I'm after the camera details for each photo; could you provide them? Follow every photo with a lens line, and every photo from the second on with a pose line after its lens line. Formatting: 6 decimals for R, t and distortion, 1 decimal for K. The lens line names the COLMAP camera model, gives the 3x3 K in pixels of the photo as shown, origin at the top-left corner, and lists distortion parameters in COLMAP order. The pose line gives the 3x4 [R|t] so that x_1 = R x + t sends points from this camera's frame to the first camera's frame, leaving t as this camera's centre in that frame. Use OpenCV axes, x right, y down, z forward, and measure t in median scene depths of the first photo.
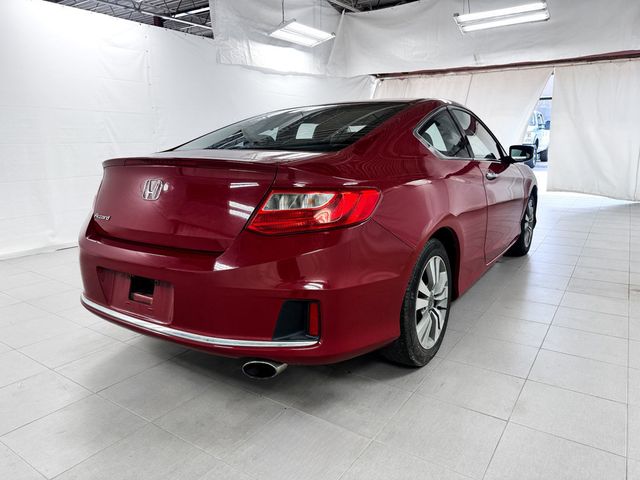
lens RADIAL K [[455.5, 0, 320.0], [0, 455.5, 240.0], [0, 0, 1]] dist [-0.023334, 0.005949]
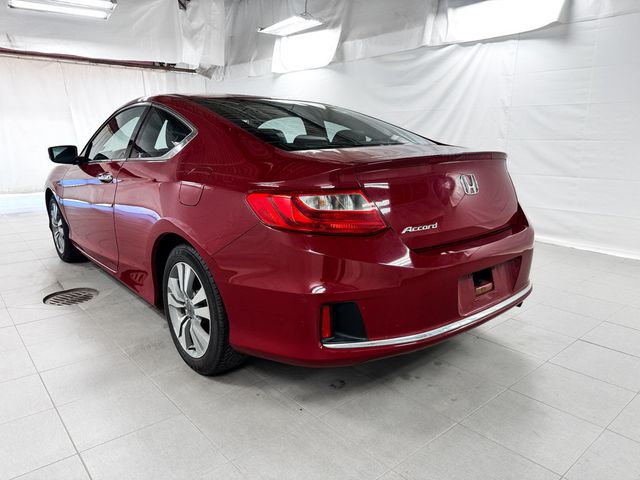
lens RADIAL K [[455.5, 0, 320.0], [0, 455.5, 240.0], [0, 0, 1]] dist [-0.023334, 0.005949]
pose [[0.280008, -0.192518, 0.940496, -0.385729], [0.185549, 0.972065, 0.143738, -0.053635], [-0.941895, 0.134260, 0.307908, 0.267312]]
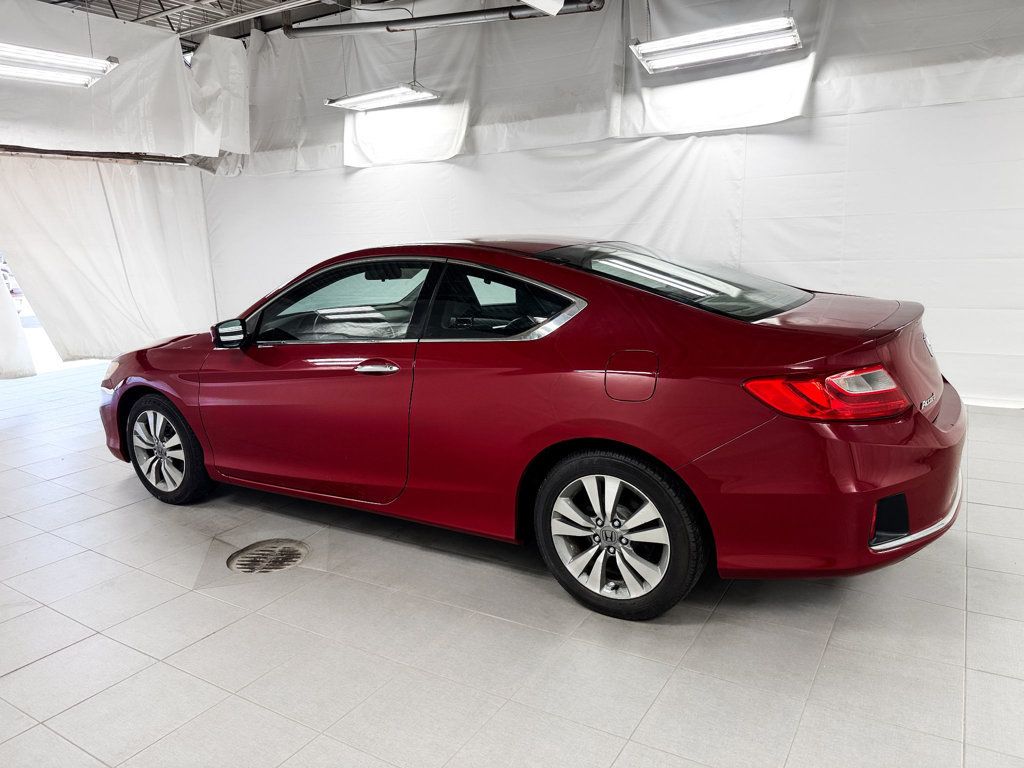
lens RADIAL K [[715.4, 0, 508.4], [0, 715.4, 383.9], [0, 0, 1]] dist [-0.003362, -0.006027]
pose [[-0.021785, -0.185941, 0.982319, -0.476842], [0.239854, 0.952885, 0.185689, -0.137422], [-0.970565, 0.239658, 0.023840, 0.476192]]
